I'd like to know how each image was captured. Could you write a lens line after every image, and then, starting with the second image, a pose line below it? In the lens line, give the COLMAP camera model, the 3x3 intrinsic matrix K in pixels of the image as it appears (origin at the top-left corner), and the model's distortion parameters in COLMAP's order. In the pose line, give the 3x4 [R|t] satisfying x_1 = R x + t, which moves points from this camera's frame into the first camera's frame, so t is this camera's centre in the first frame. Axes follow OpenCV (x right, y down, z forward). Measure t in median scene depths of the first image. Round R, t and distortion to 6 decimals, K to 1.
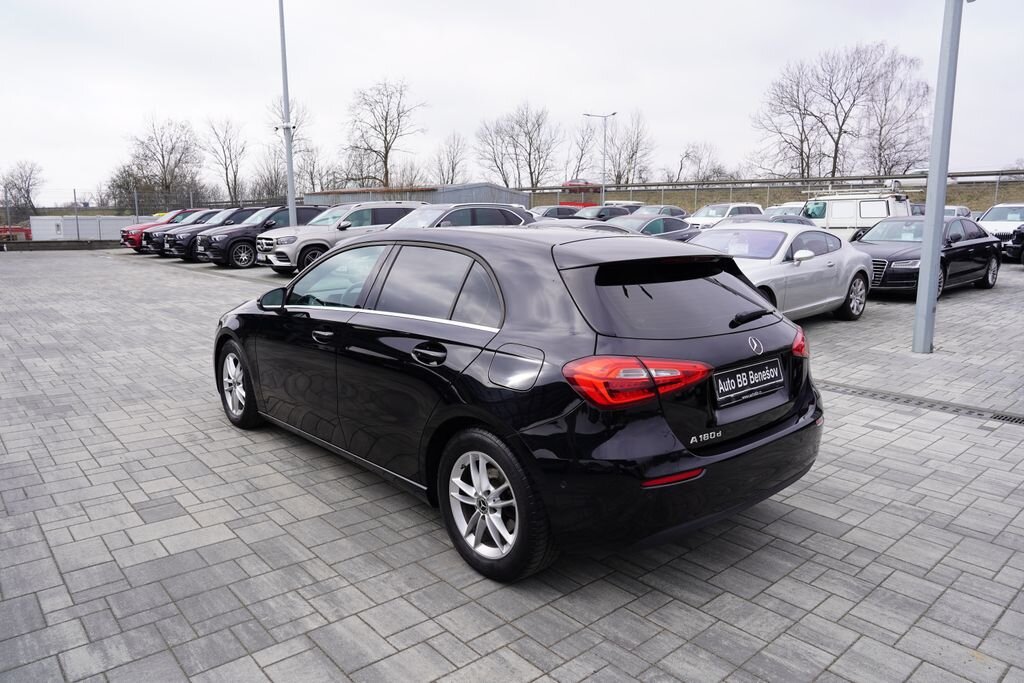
lens RADIAL K [[701.2, 0, 509.9], [0, 701.2, 323.4], [0, 0, 1]] dist [-0.094665, 0.063016]
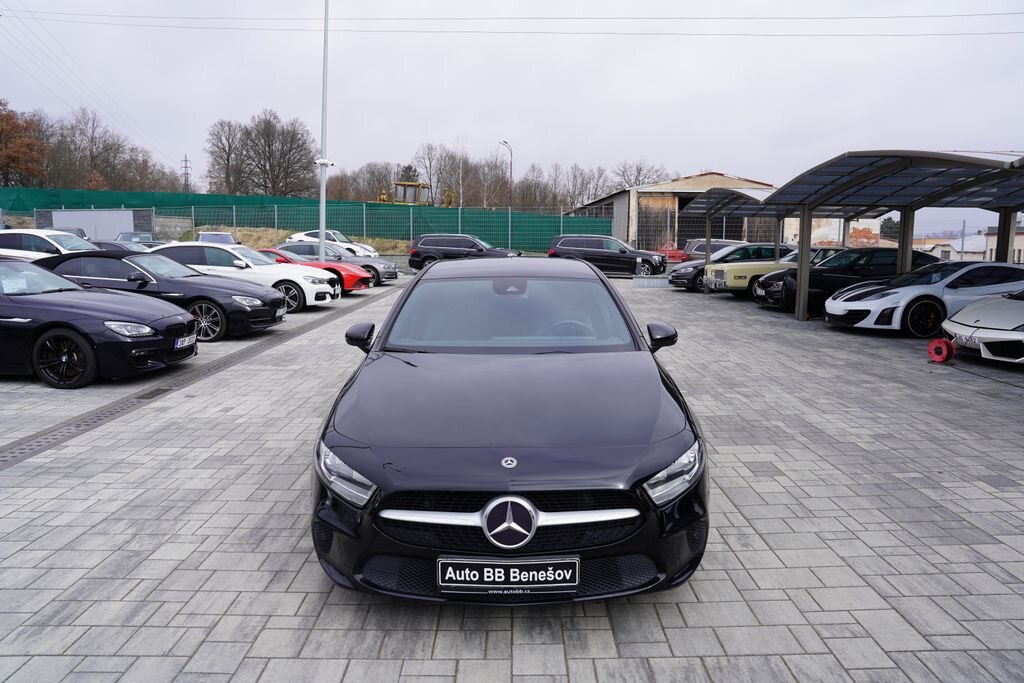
lens RADIAL K [[701.2, 0, 510.2], [0, 701.2, 332.3], [0, 0, 1]] dist [-0.094665, 0.063016]
pose [[-0.749031, -0.094142, 0.655812, -0.690638], [0.091262, 0.965757, 0.242869, -0.251002], [-0.656219, 0.241768, -0.714790, 1.534110]]
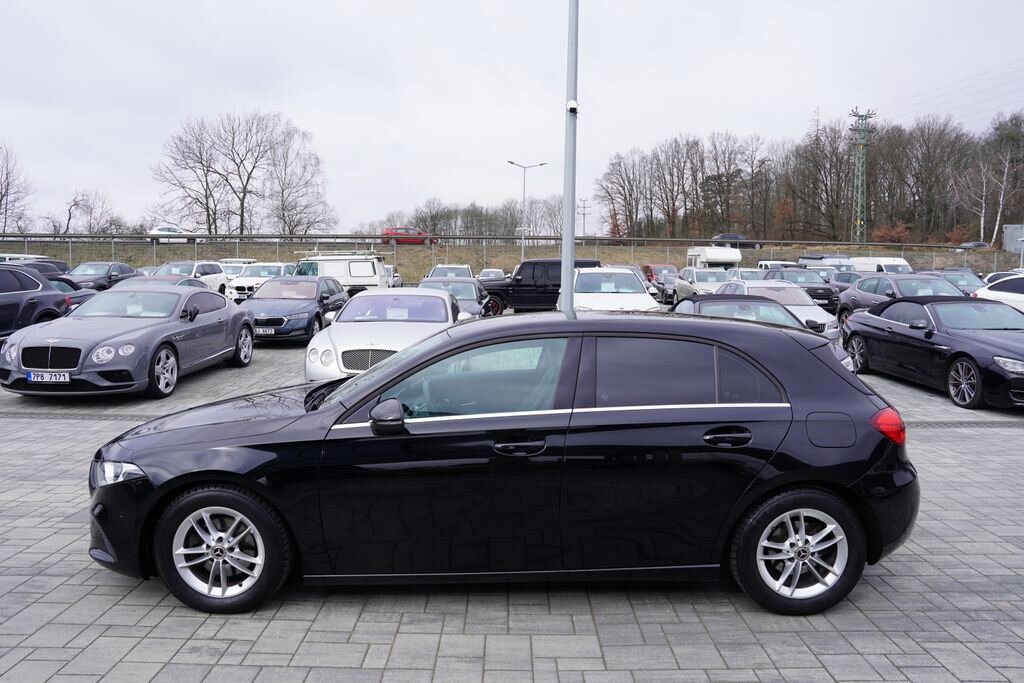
lens RADIAL K [[701.2, 0, 513.8], [0, 701.2, 318.6], [0, 0, 1]] dist [-0.094665, 0.063016]
pose [[0.657650, -0.043446, 0.752070, -0.674435], [0.106459, 0.993676, -0.035690, -0.079164], [-0.745763, 0.103536, 0.658116, 0.315527]]
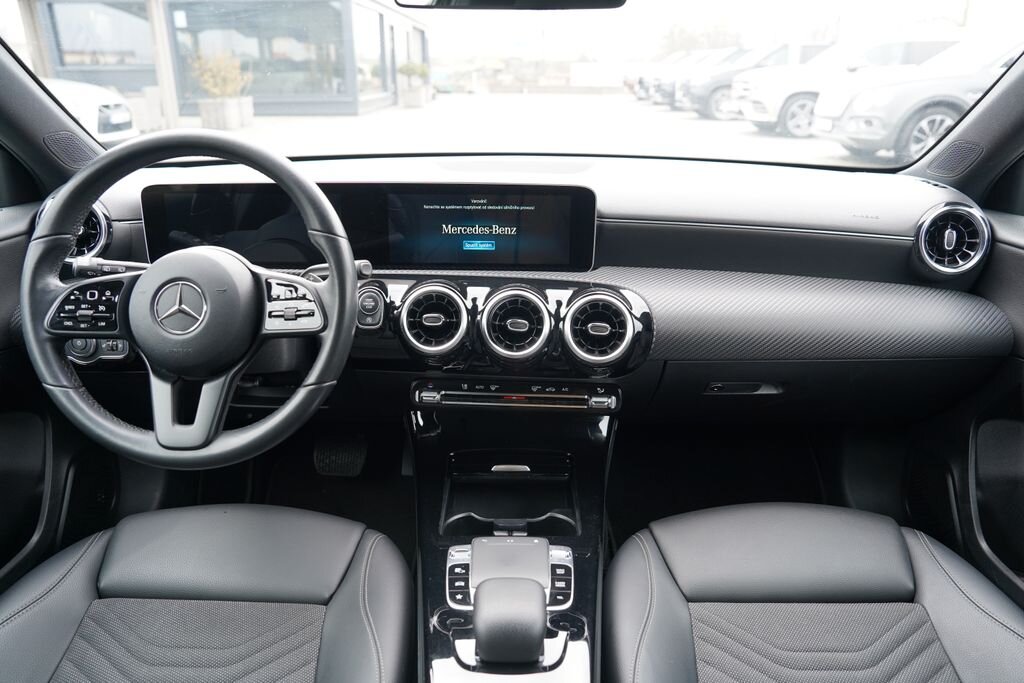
lens RADIAL K [[701.2, 0, 508.1], [0, 701.2, 332.4], [0, 0, 1]] dist [-0.094665, 0.063016]
pose [[0.743901, 0.232654, -0.626485, -0.025017], [-0.096781, 0.965068, 0.243471, -0.052480], [0.661245, -0.120486, 0.740431, 0.803140]]
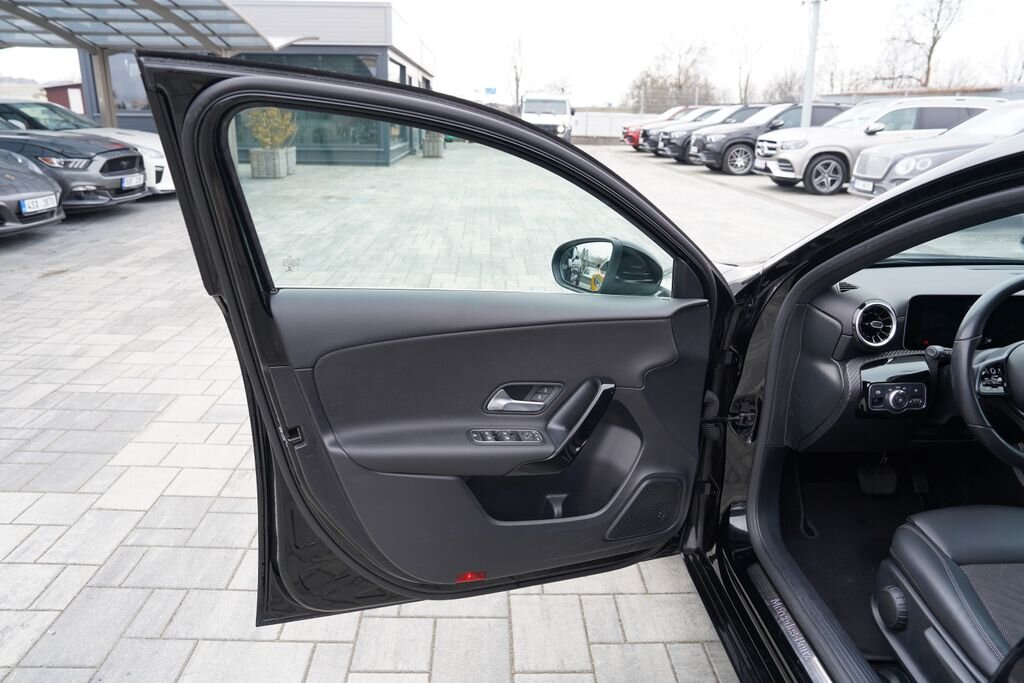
lens RADIAL K [[701.2, 0, 511.2], [0, 701.2, 335.5], [0, 0, 1]] dist [-0.094665, 0.063016]
pose [[0.773756, 0.199712, -0.601180, -0.181952], [-0.108789, 0.976798, 0.184475, -0.053391], [0.624073, -0.077337, 0.777530, 0.554434]]
